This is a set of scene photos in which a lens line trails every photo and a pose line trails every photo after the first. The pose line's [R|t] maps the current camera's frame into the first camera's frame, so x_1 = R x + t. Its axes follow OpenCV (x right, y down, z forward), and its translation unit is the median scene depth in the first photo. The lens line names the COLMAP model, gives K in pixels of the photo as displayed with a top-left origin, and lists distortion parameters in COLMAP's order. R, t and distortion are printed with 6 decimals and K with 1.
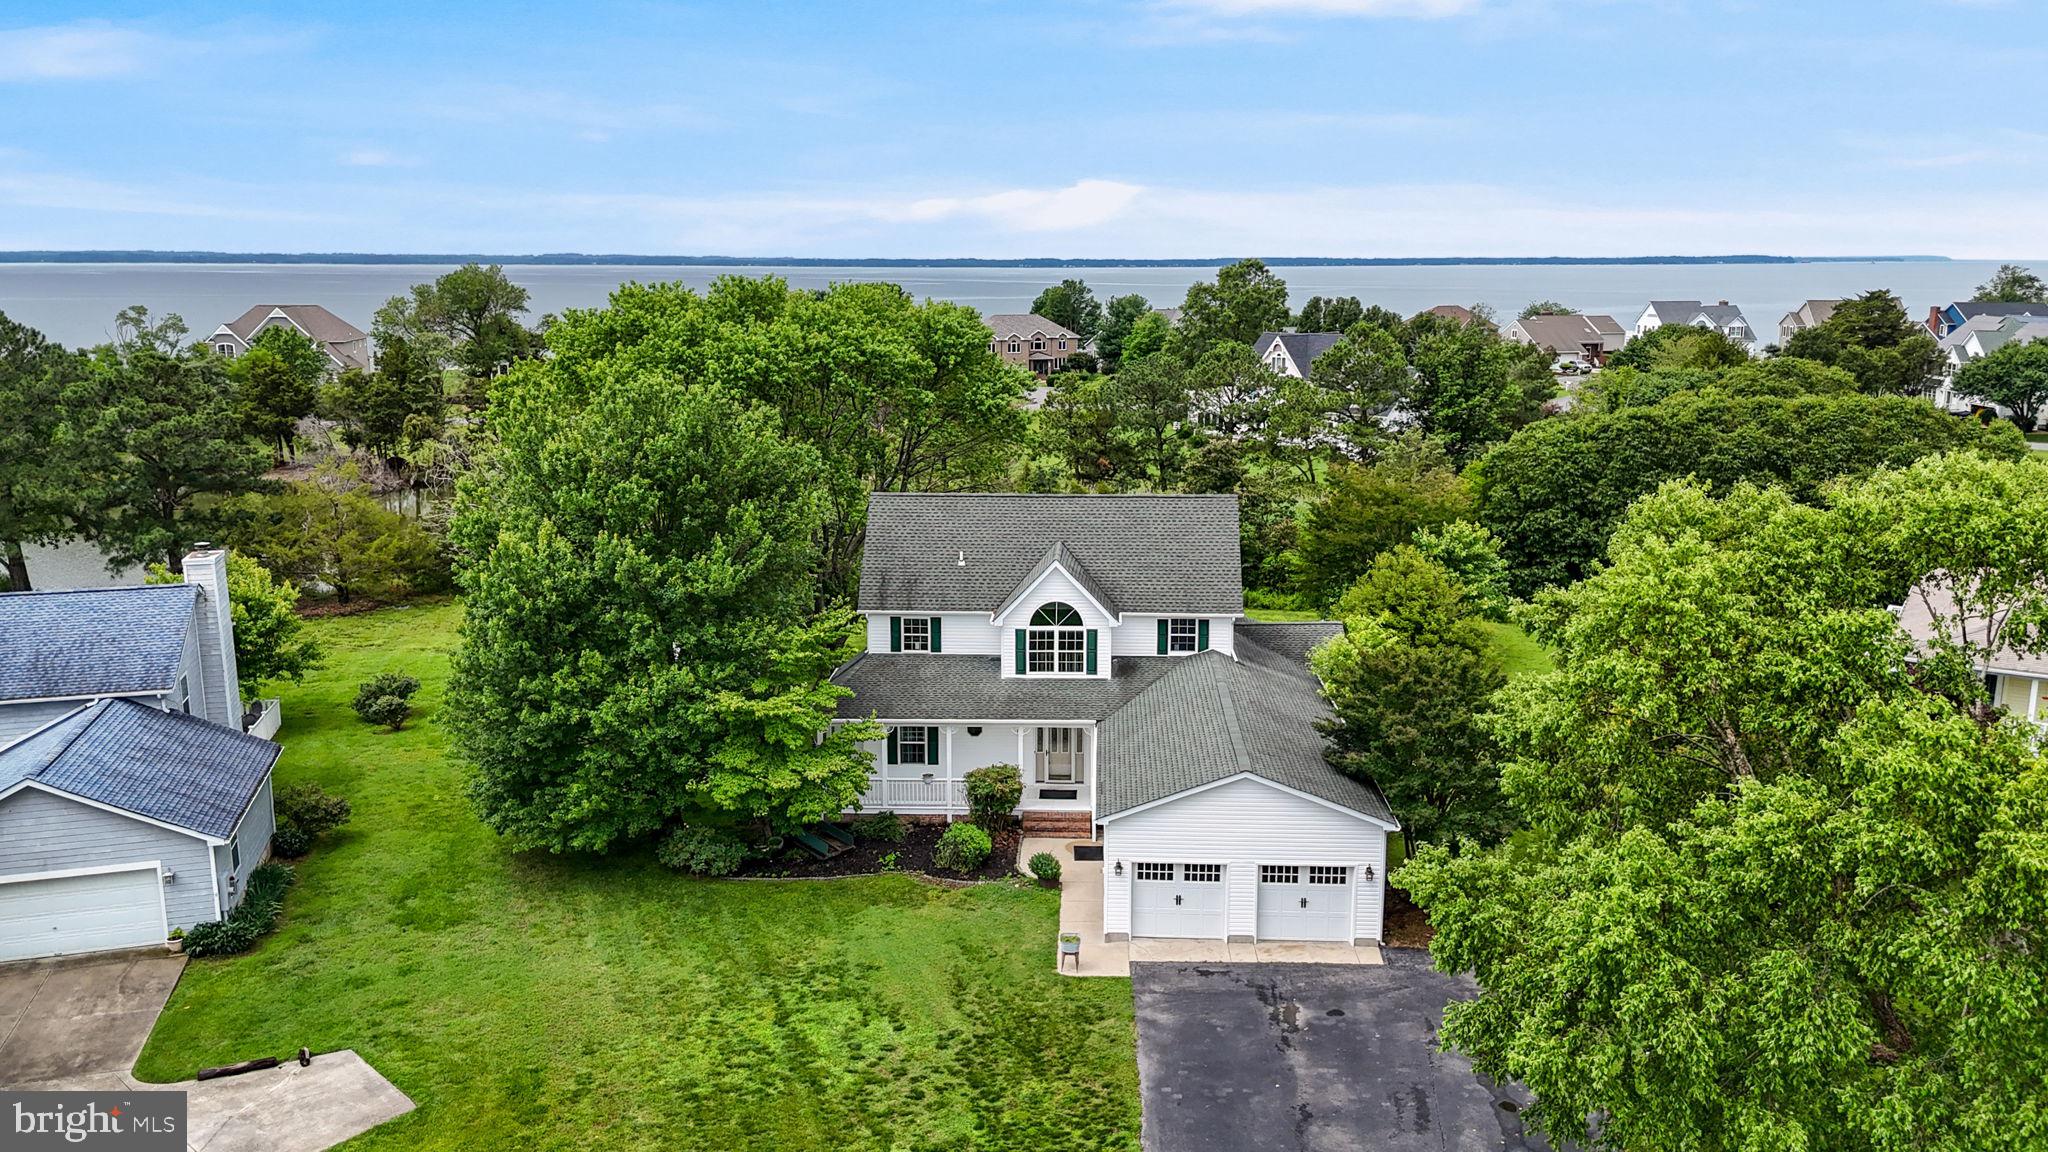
lens RADIAL K [[1578.9, 0, 1024.4], [0, 1578.9, 561.2], [0, 0, 1]] dist [0.075350, -0.097989]
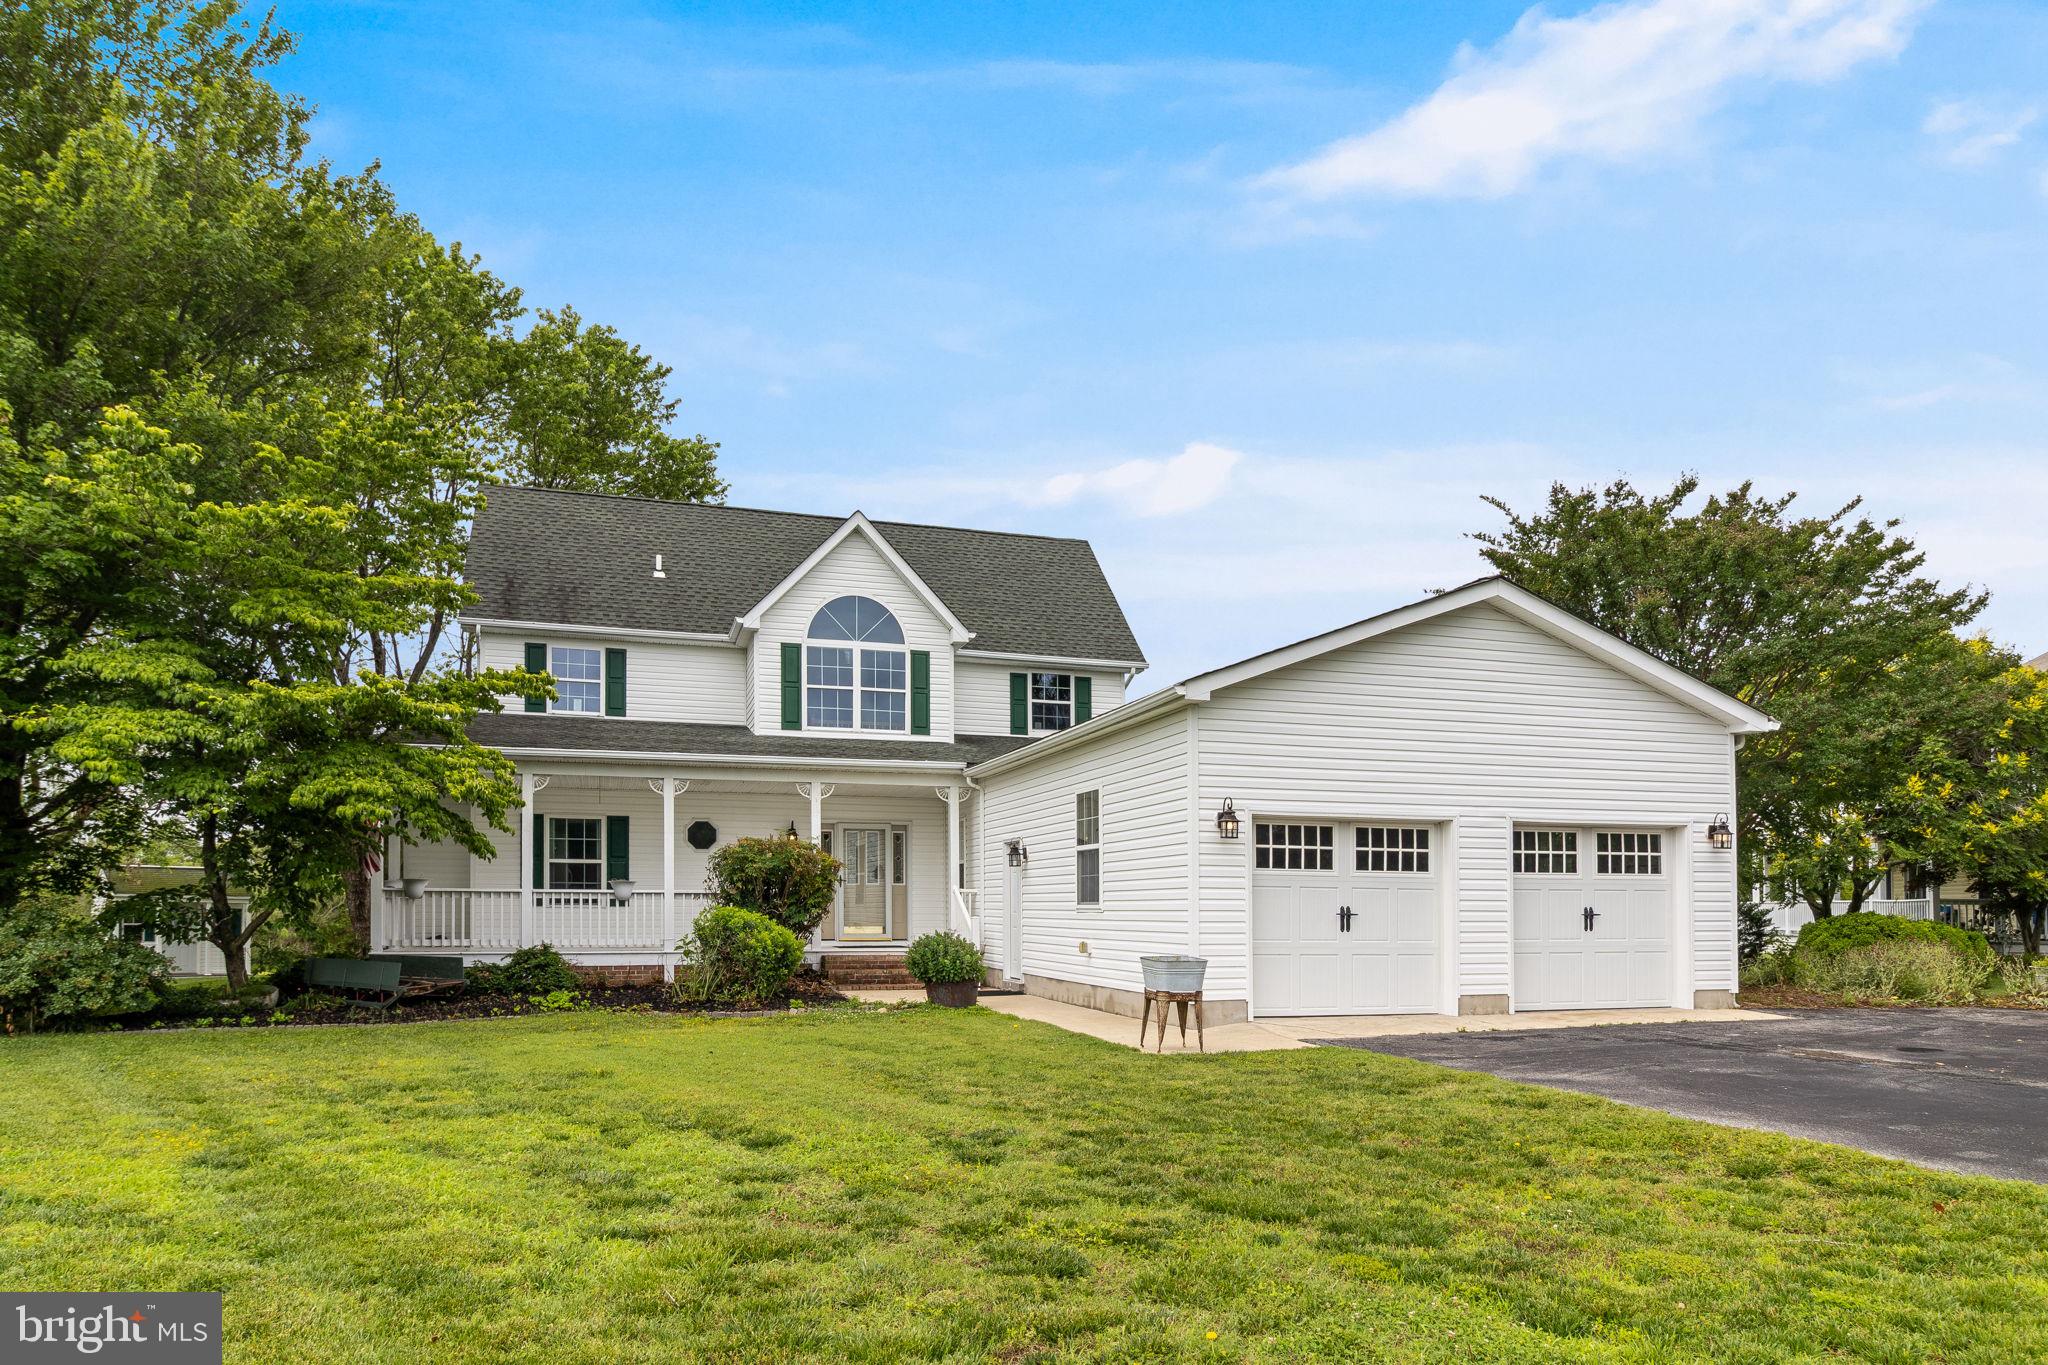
lens RADIAL K [[1313.5, 0, 1021.3], [0, 1313.5, 901.6], [0, 0, 1]] dist [-0.006702, -0.001390]
pose [[0.938656, 0.005402, 0.344812, -0.096652], [0.063551, 0.980043, -0.188355, 0.255983], [-0.338948, 0.198714, 0.919580, 0.676161]]
